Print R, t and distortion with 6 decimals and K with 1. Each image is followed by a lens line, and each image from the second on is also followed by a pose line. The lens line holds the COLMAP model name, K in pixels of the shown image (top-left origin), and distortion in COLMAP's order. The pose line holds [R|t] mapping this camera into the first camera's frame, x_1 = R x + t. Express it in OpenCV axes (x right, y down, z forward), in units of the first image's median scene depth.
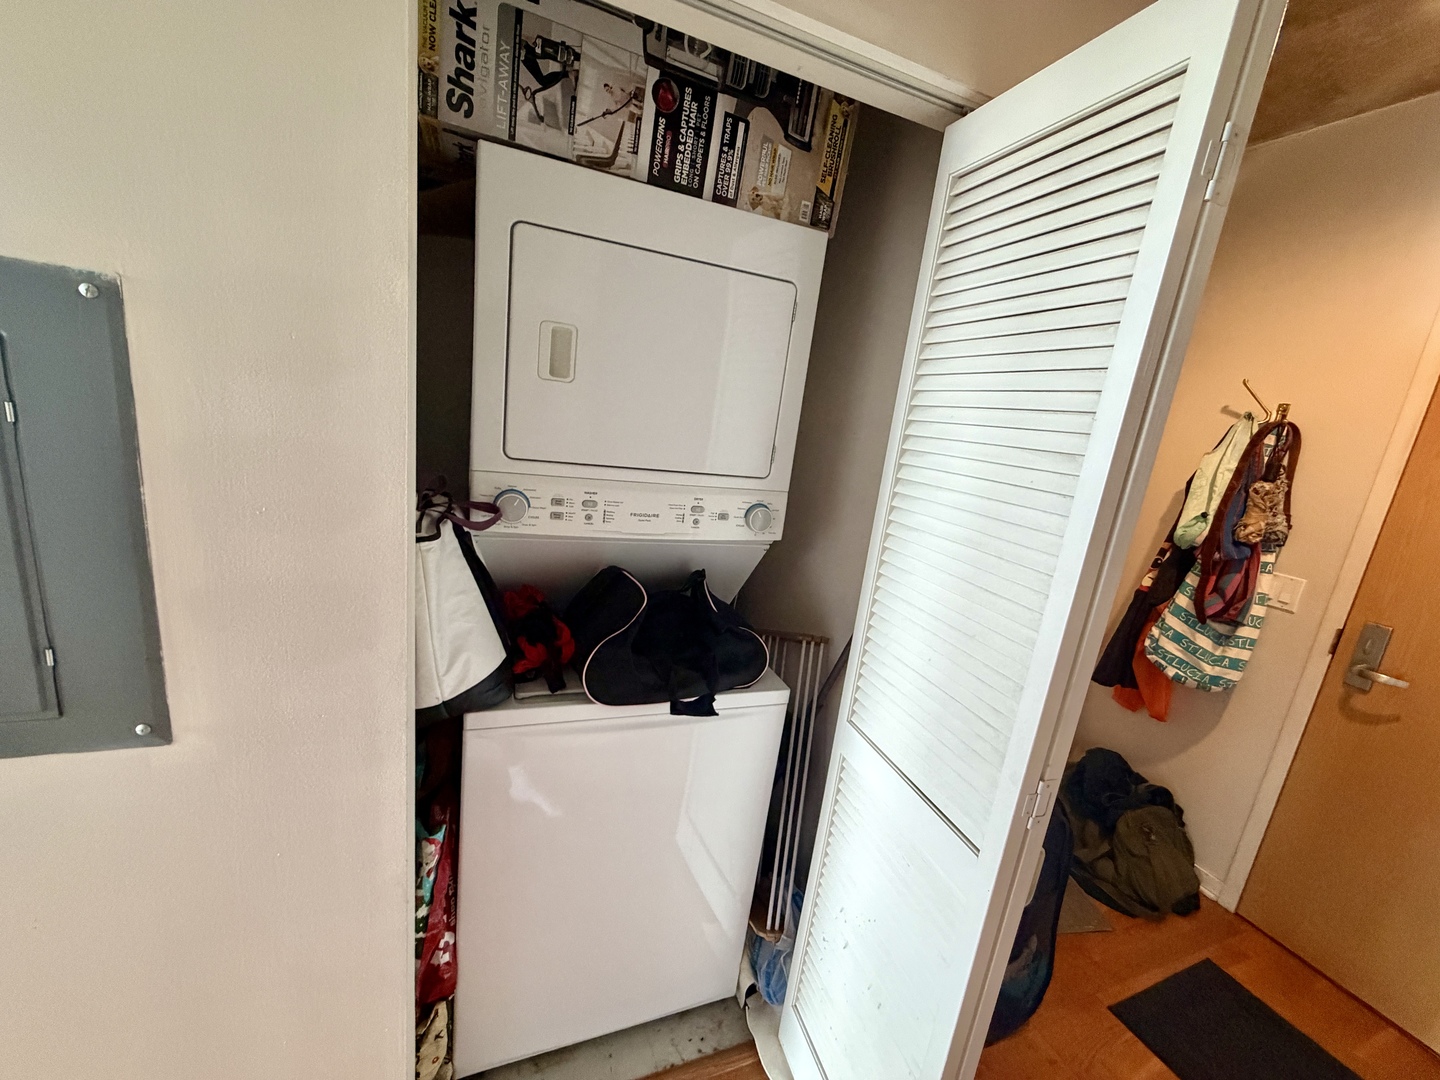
lens RADIAL K [[570.1, 0, 716.7], [0, 570.1, 541.6], [0, 0, 1]] dist [-0.000272, -0.000277]
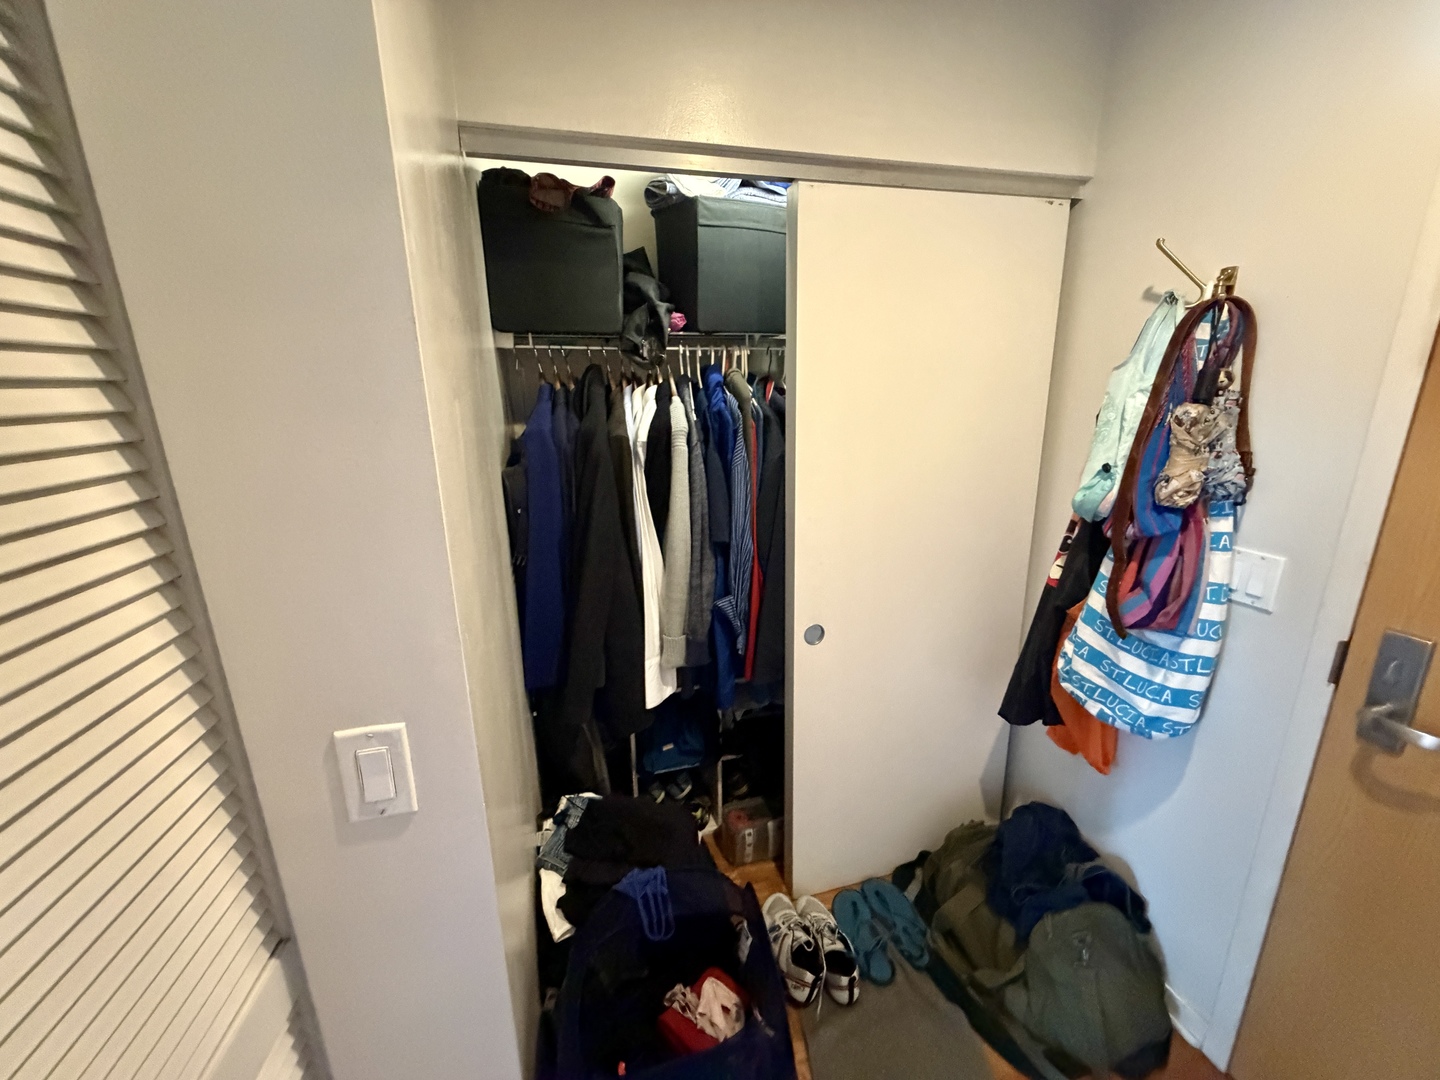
lens RADIAL K [[570.1, 0, 727.1], [0, 570.1, 537.4], [0, 0, 1]] dist [-0.000272, -0.000277]
pose [[0.983140, -0.108113, -0.147472, 0.529732], [0.113251, 0.993203, 0.026879, -0.034630], [0.143564, -0.043127, 0.988701, 0.315359]]
